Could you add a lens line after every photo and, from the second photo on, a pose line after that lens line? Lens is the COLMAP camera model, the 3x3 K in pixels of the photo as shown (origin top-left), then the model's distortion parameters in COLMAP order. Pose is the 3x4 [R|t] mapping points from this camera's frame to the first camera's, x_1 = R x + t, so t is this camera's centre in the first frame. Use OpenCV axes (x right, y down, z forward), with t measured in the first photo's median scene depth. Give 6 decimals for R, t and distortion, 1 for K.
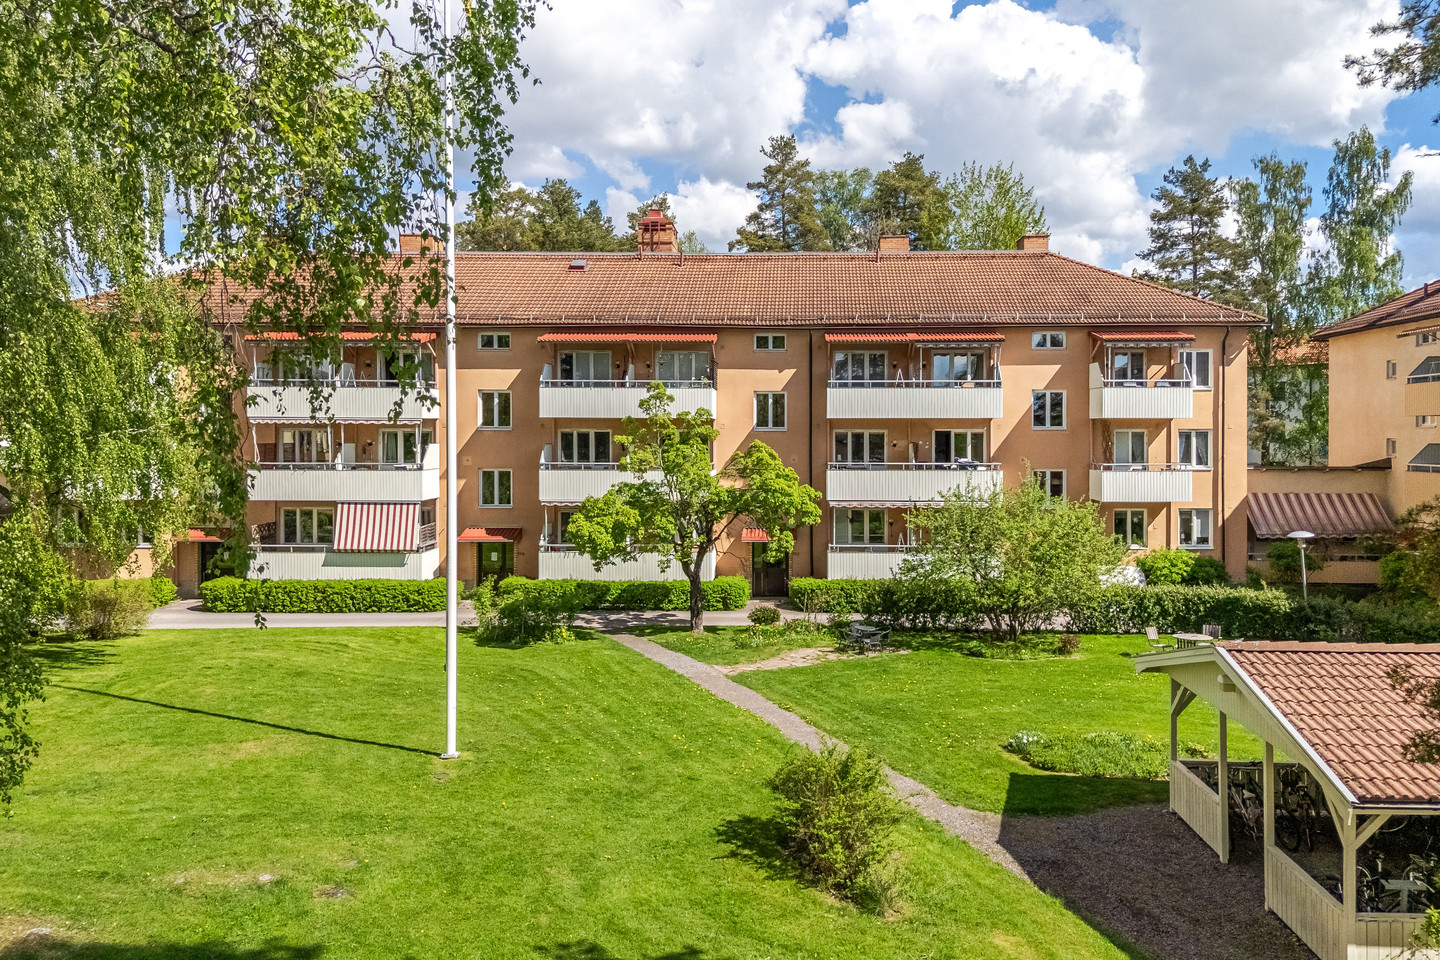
lens RADIAL K [[1034.2, 0, 720.0], [0, 1034.2, 480.0], [0, 0, 1]] dist [0.097999, 0.001392]
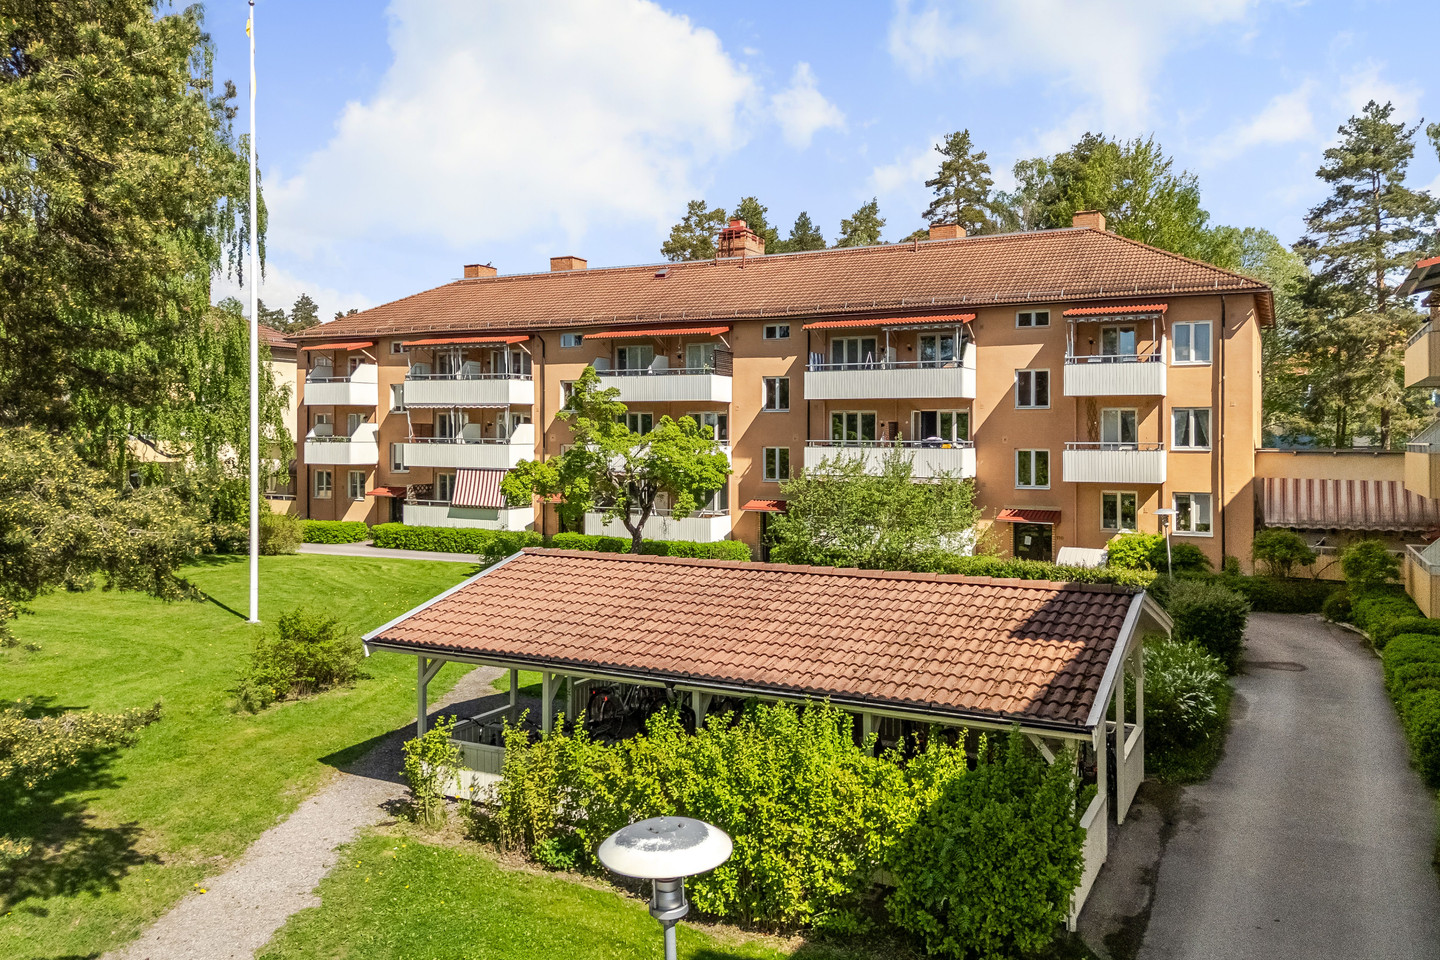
lens RADIAL K [[1058.5, 0, 761.7], [0, 1058.5, 442.7], [0, 0, 1]] dist [0.110352, 0.000360]
pose [[0.893138, 0.007054, -0.449728, 0.540525], [-0.014769, 0.999798, -0.013650, 0.001685], [0.449540, 0.018834, 0.893061, -0.017138]]
